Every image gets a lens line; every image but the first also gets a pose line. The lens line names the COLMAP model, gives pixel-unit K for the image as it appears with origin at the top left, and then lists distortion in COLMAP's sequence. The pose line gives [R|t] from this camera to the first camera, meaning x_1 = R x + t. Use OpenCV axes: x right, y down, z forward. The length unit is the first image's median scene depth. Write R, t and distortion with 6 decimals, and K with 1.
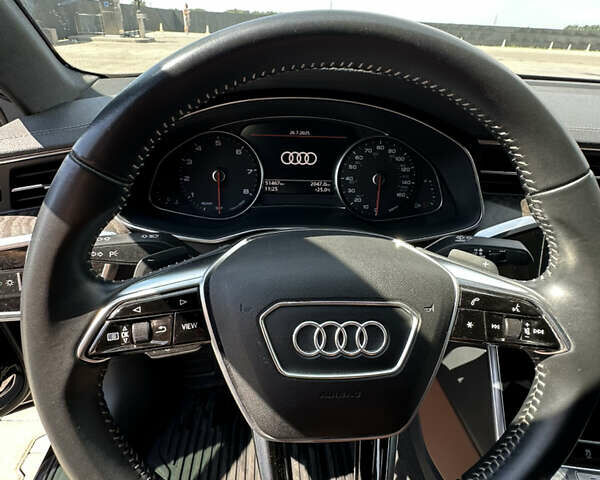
lens RADIAL K [[364.1, 0, 295.8], [0, 364.1, 239.3], [0, 0, 1]] dist [-0.005361, 0.002785]
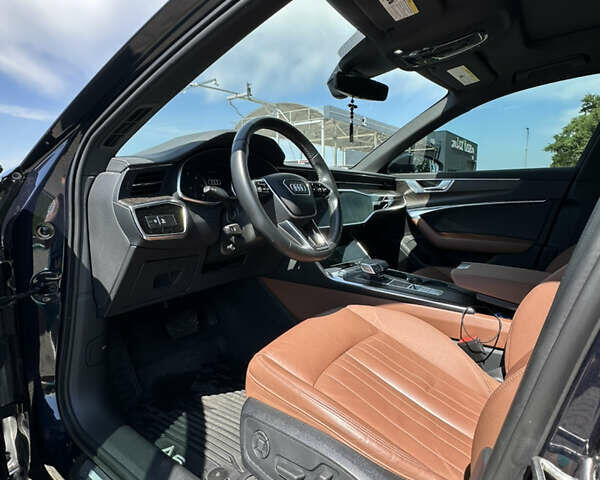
lens RADIAL K [[364.1, 0, 294.7], [0, 364.1, 241.0], [0, 0, 1]] dist [-0.005361, 0.002785]
pose [[0.647367, -0.158139, 0.745592, -1.423054], [0.422182, 0.888856, -0.178038, 0.713525], [-0.634569, 0.430032, 0.642180, -0.612647]]
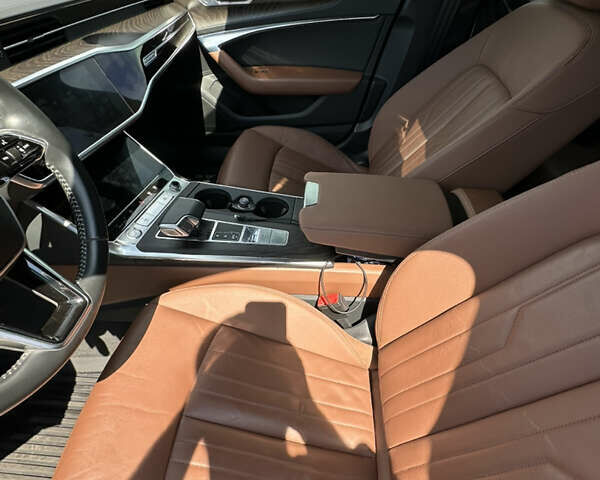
lens RADIAL K [[364.1, 0, 298.1], [0, 364.1, 238.9], [0, 0, 1]] dist [-0.005361, 0.002785]
pose [[0.159198, -0.698148, 0.698029, -0.331711], [0.524495, 0.658822, 0.539314, 0.153230], [-0.836398, 0.280255, 0.471058, -0.399345]]
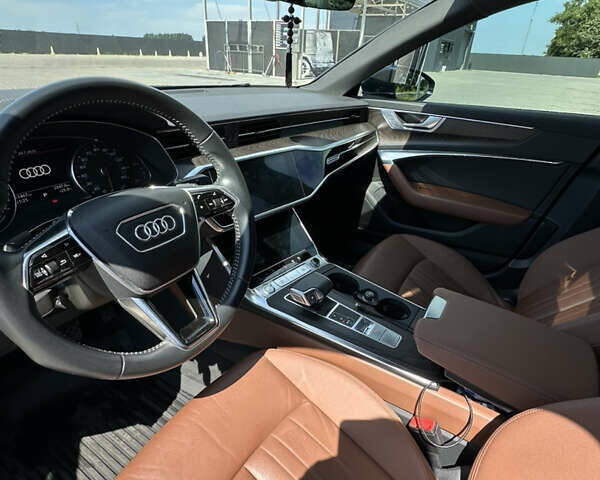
lens RADIAL K [[364.1, 0, 296.4], [0, 364.1, 239.4], [0, 0, 1]] dist [-0.005361, 0.002785]
pose [[0.604909, -0.383920, 0.697632, -0.425849], [0.394381, 0.905544, 0.156375, 0.157104], [-0.691772, 0.180540, 0.699182, -0.490391]]
